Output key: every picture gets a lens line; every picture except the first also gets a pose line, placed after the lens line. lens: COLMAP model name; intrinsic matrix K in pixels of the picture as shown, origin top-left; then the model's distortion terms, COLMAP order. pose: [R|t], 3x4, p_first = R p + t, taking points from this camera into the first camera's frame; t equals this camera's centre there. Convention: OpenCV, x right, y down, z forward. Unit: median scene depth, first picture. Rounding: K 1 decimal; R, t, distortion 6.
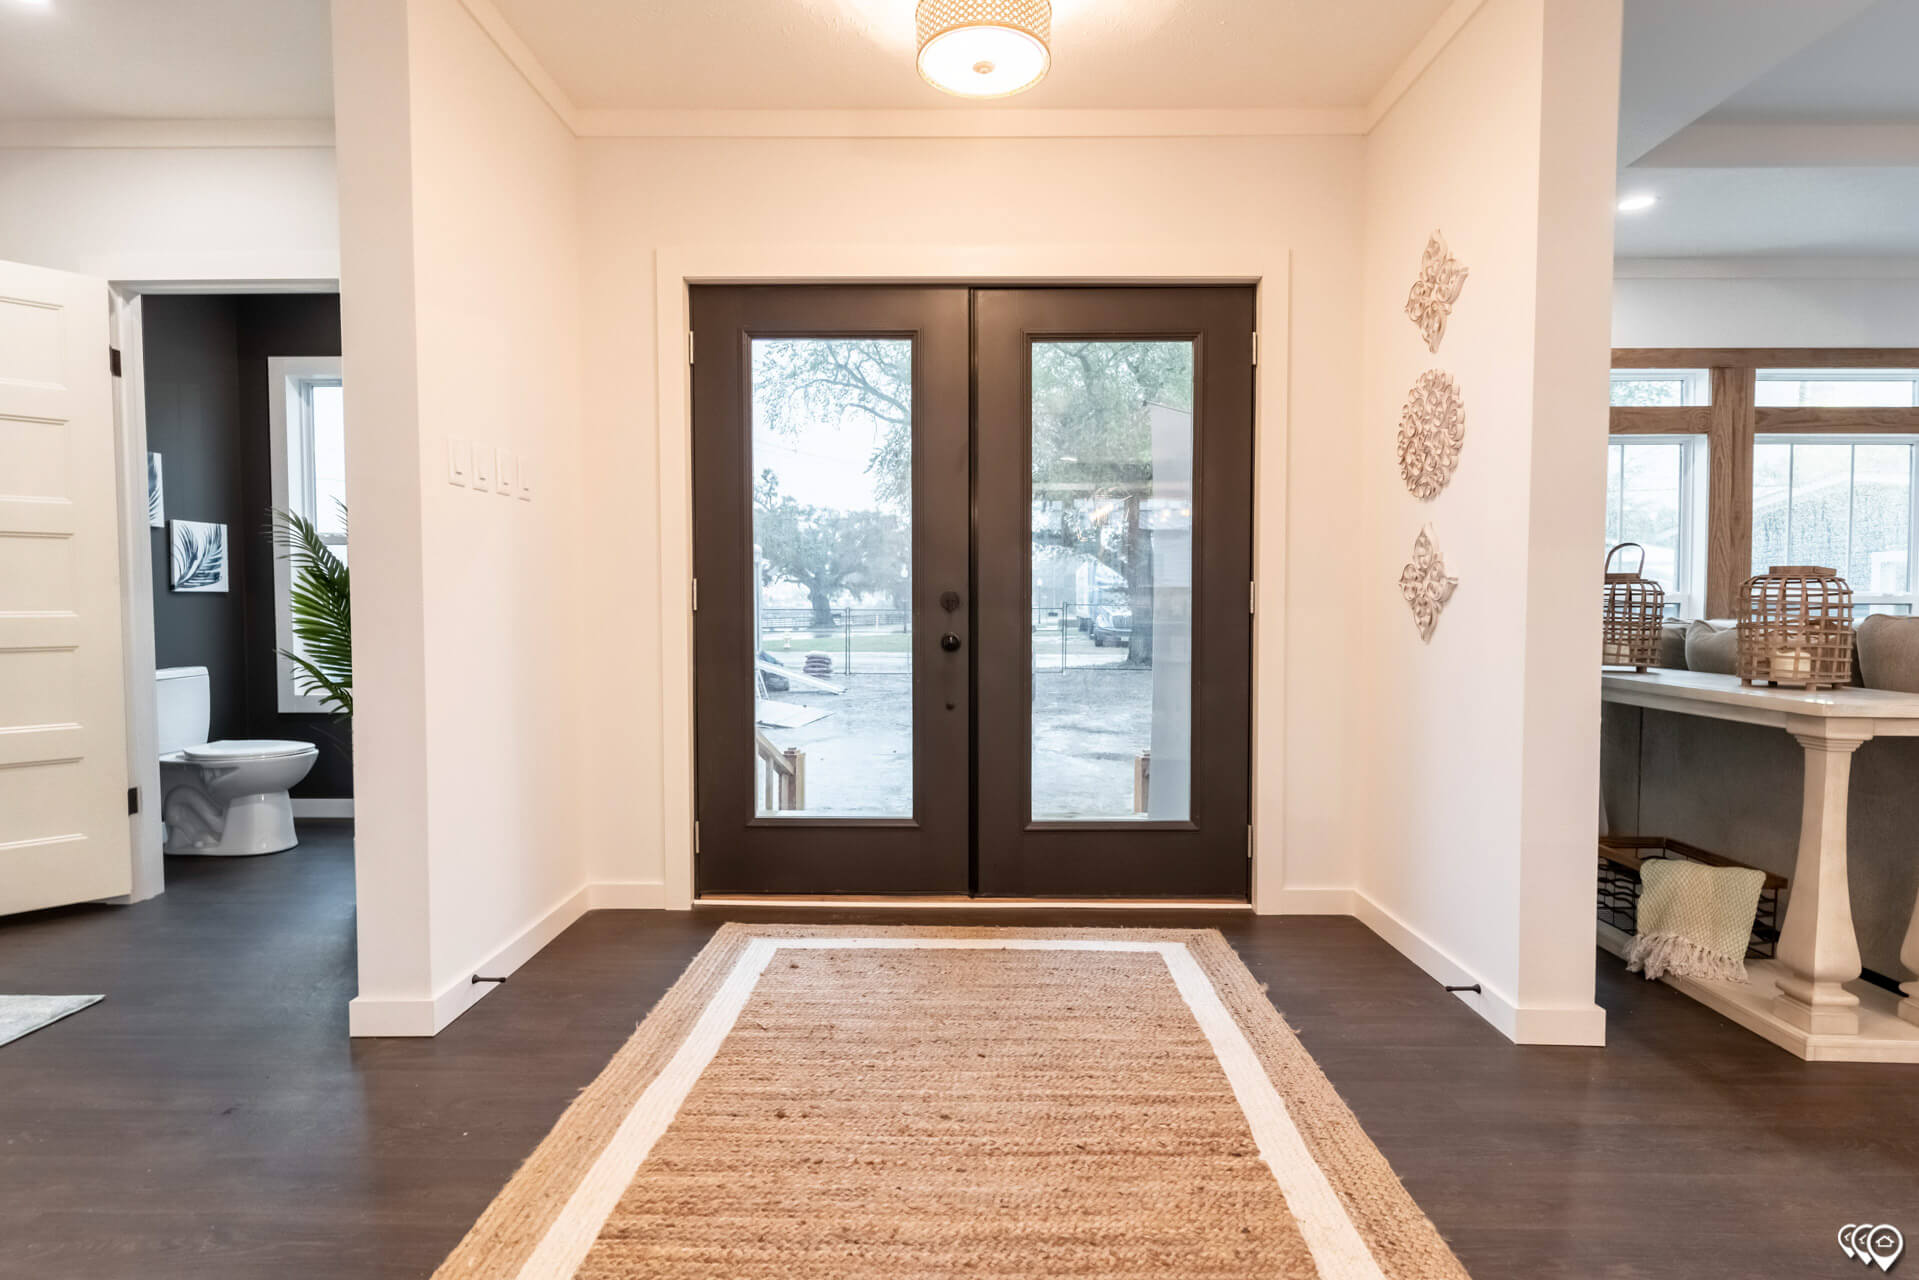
lens RADIAL K [[883.8, 0, 955.2], [0, 883.8, 605.7], [0, 0, 1]] dist [-0.001736, -0.000218]
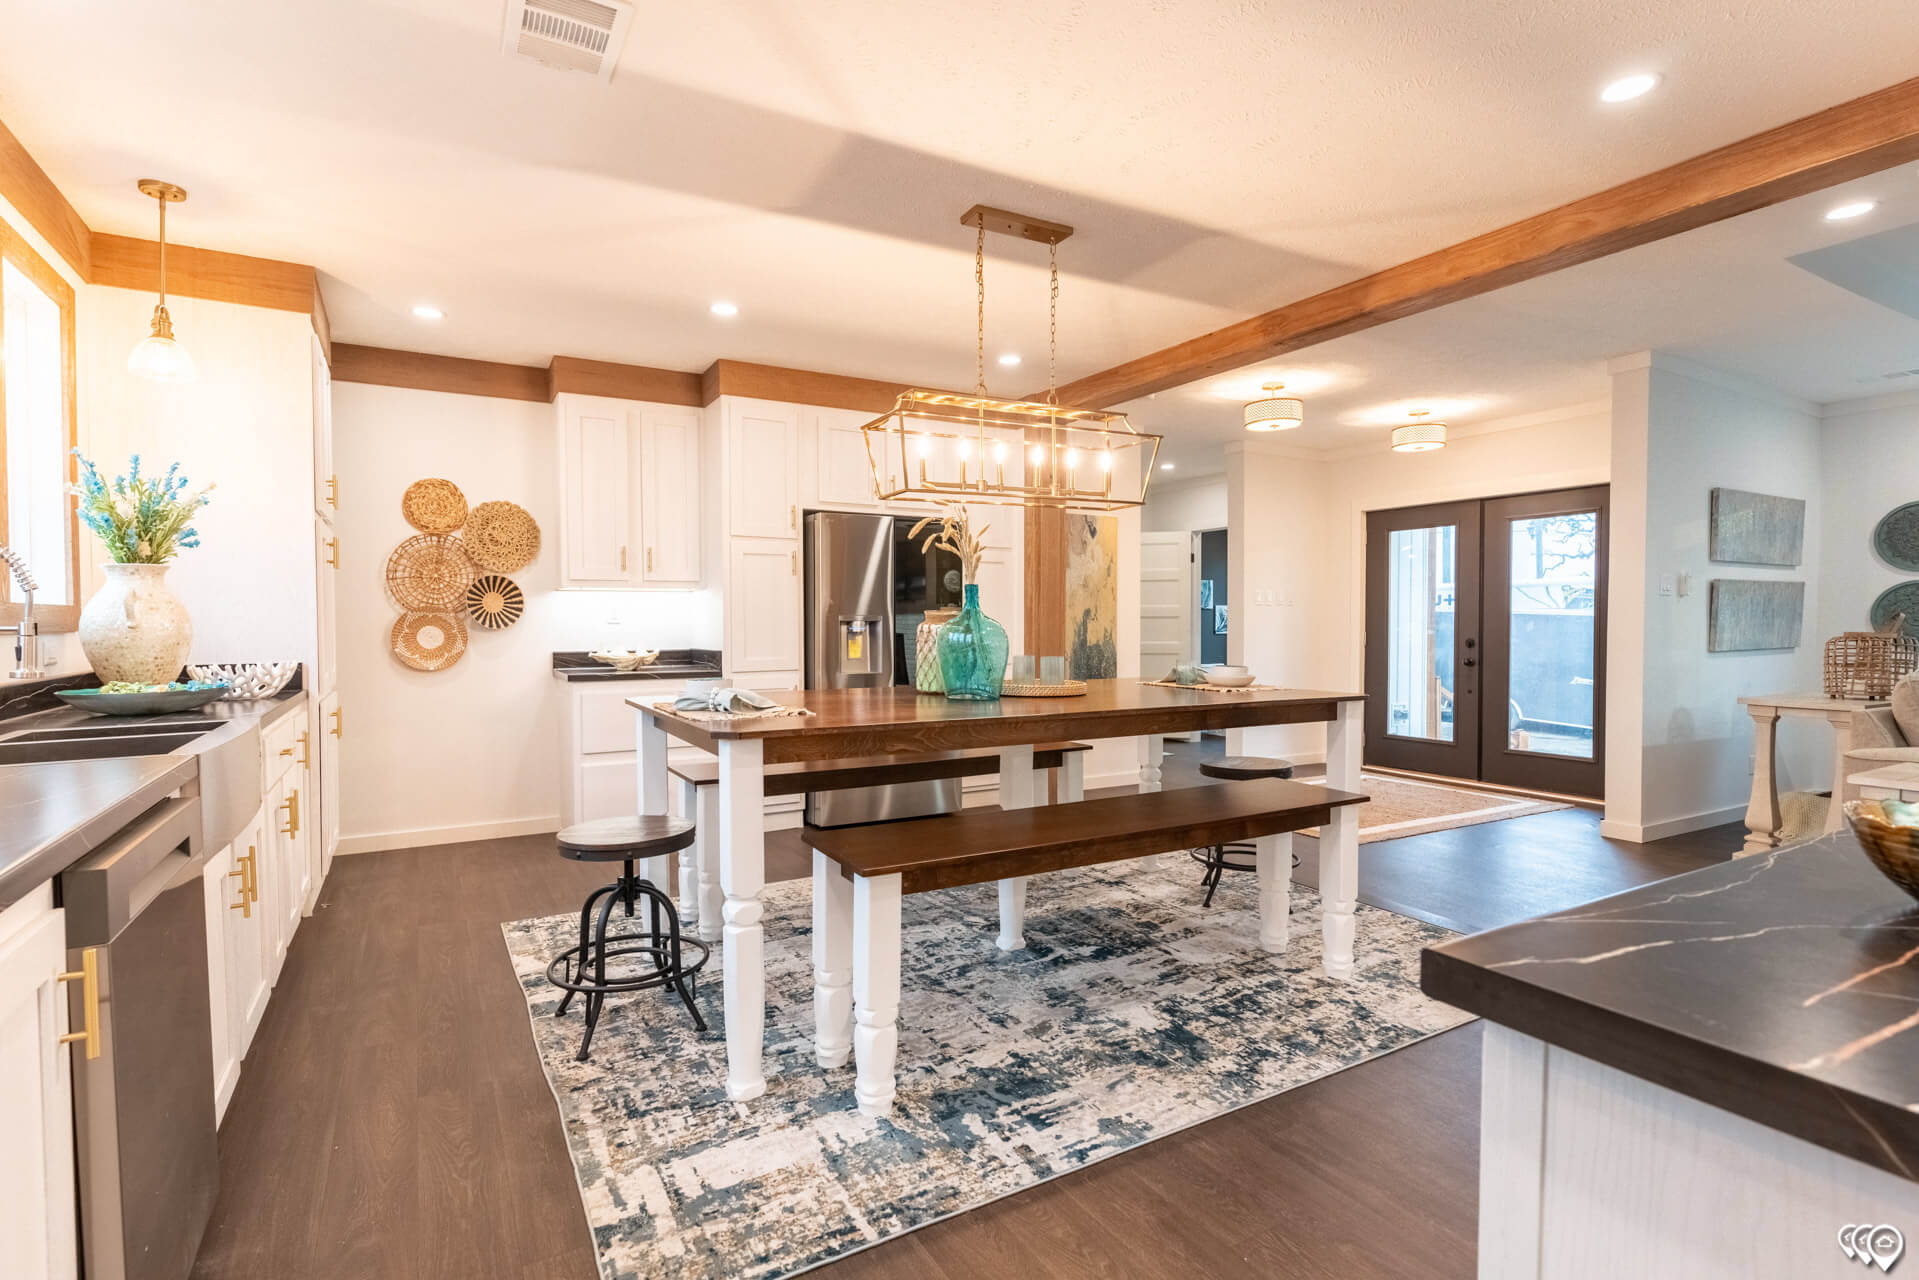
lens RADIAL K [[915.2, 0, 952.9], [0, 915.2, 649.0], [0, 0, 1]] dist [-0.003228, 0.000300]
pose [[0.504690, 0.016063, -0.863151, 1.242918], [-0.029627, 0.999560, 0.001279, 0.042524], [0.862792, 0.024927, 0.504944, -1.186446]]
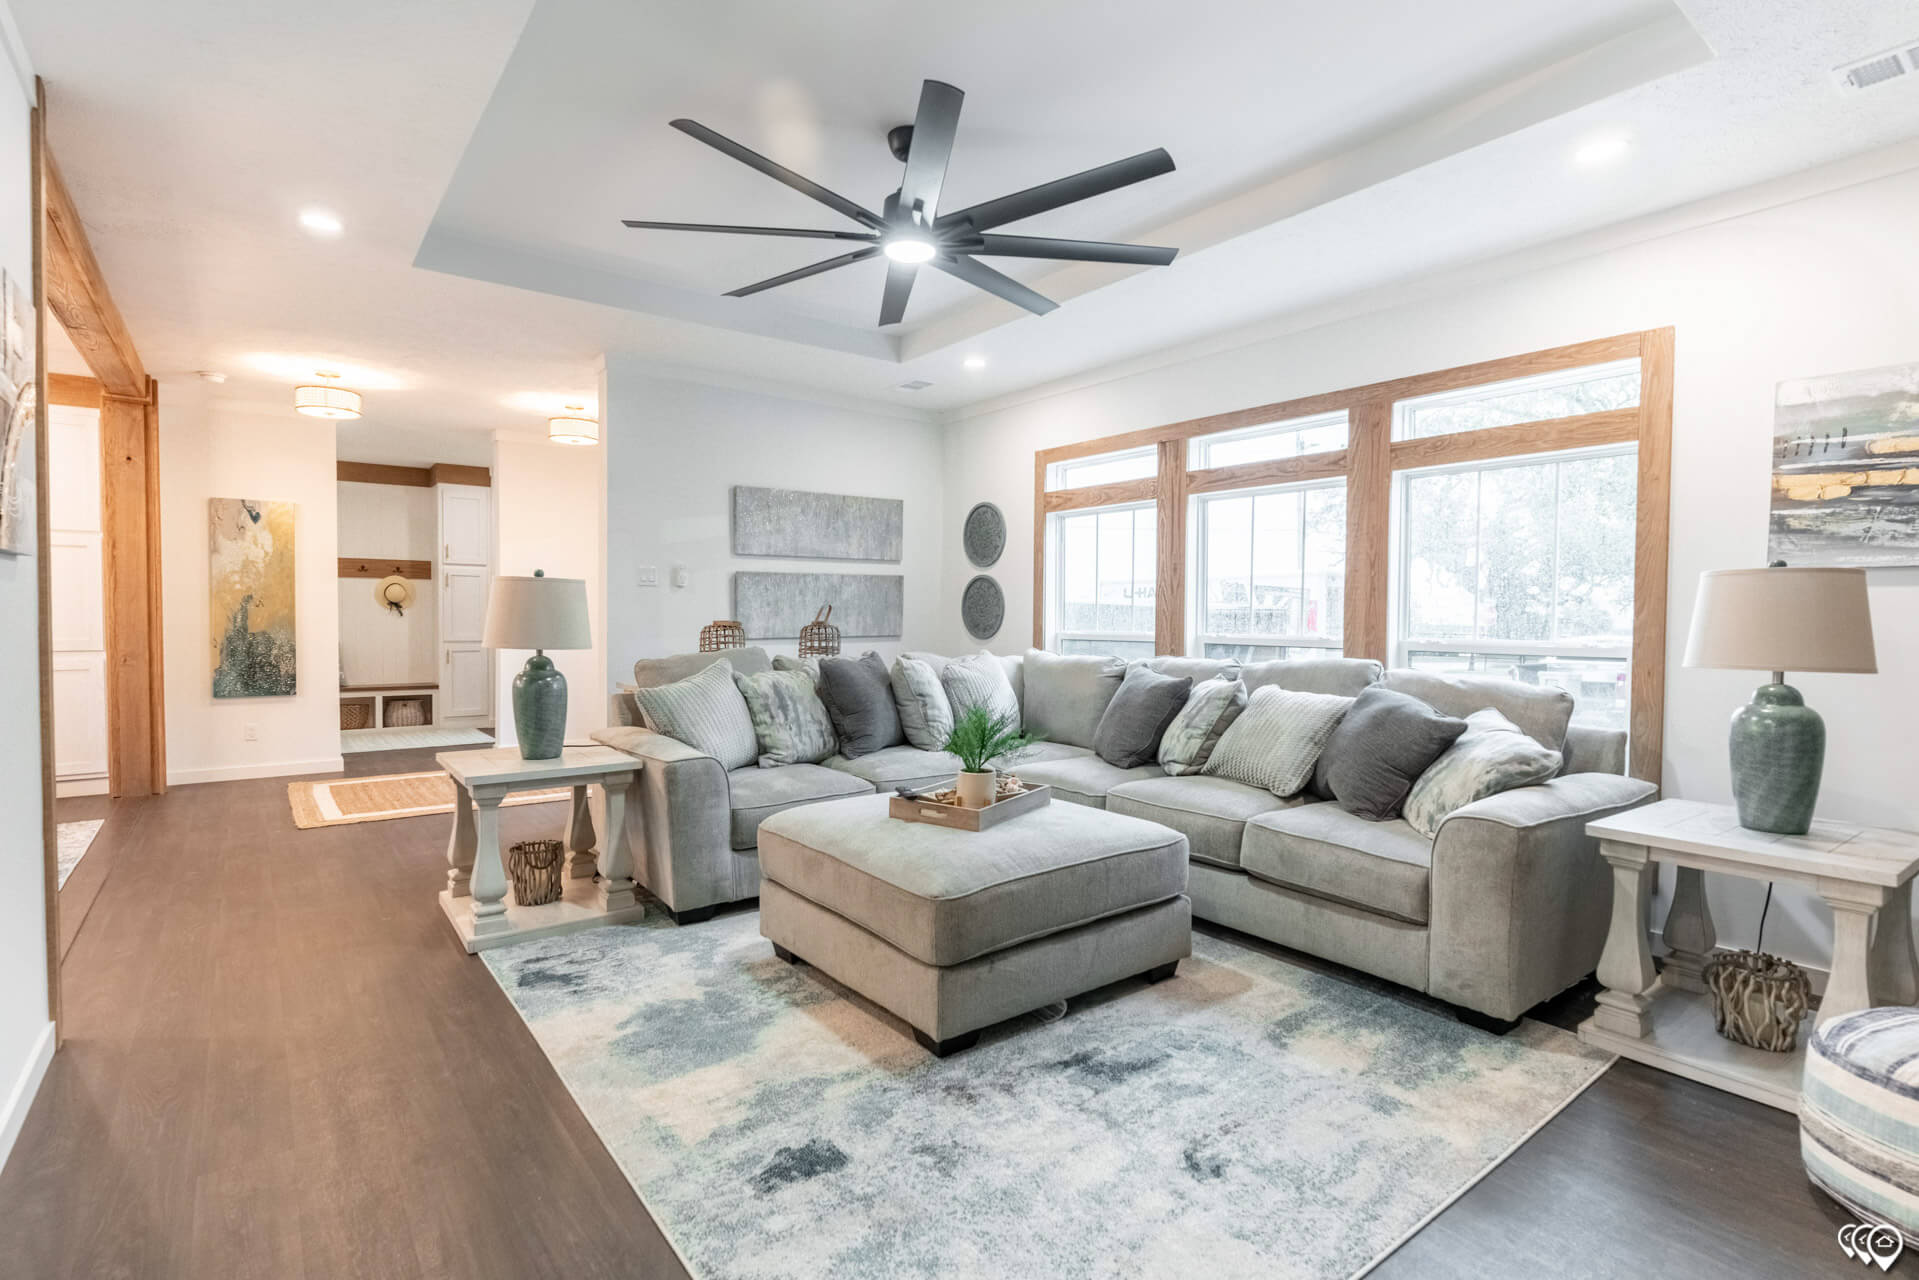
lens RADIAL K [[915.2, 0, 952.9], [0, 915.2, 649.0], [0, 0, 1]] dist [-0.003228, 0.000300]
pose [[0.622186, 0.023843, -0.782507, 2.158806], [-0.031320, 0.999494, 0.005552, 0.005757], [0.782243, 0.021054, 0.622617, 0.054481]]
